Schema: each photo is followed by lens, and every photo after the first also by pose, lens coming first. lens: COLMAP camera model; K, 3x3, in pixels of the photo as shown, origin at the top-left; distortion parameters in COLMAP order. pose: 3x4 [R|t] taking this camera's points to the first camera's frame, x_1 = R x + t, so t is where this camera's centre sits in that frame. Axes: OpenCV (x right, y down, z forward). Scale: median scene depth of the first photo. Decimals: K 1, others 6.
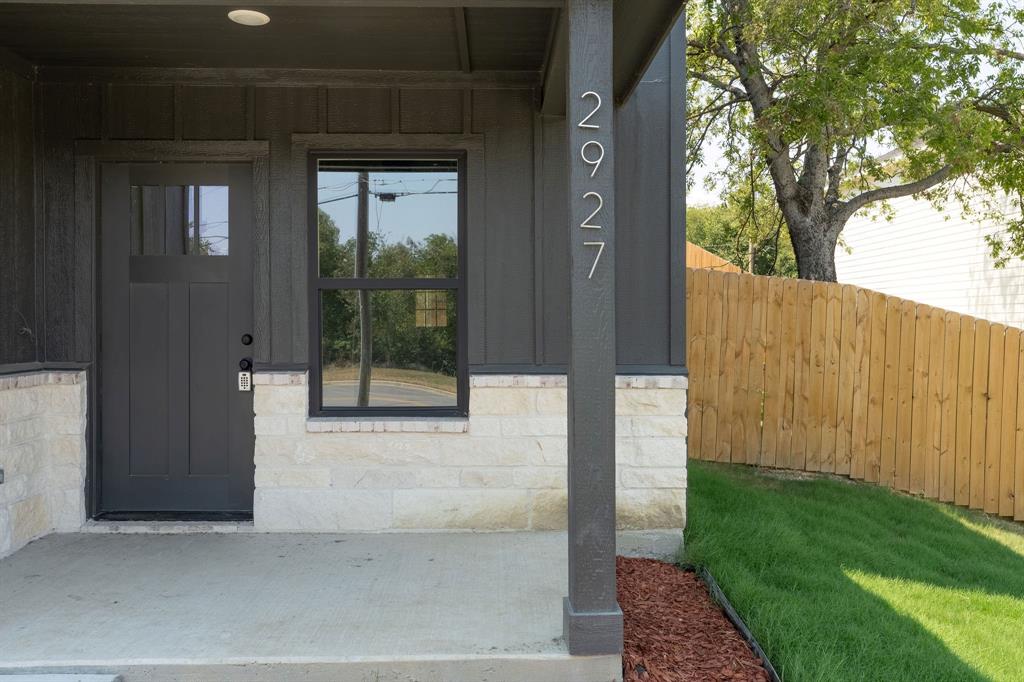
lens RADIAL K [[941.6, 0, 511.0], [0, 941.6, 330.8], [0, 0, 1]] dist [0.003078, -0.016838]
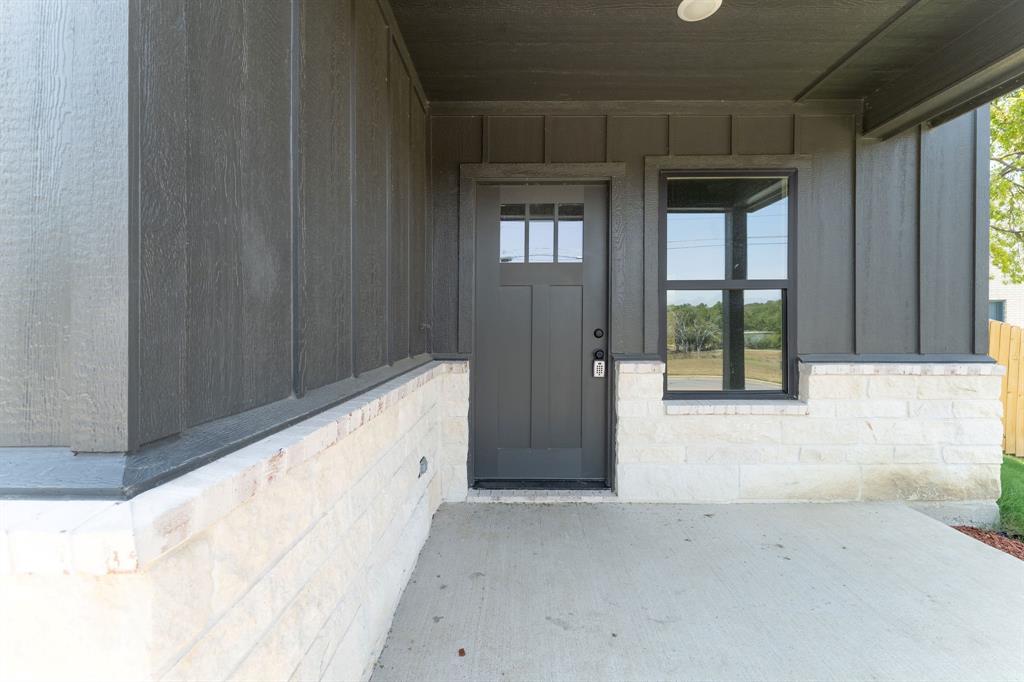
lens RADIAL K [[459.9, 0, 511.8], [0, 459.9, 318.5], [0, 0, 1]] dist [-0.000955, -0.000379]
pose [[0.999649, -0.005184, -0.025968, -0.385640], [0.004551, 0.999693, -0.024373, 0.004223], [0.026086, 0.024246, 0.999366, 0.434093]]
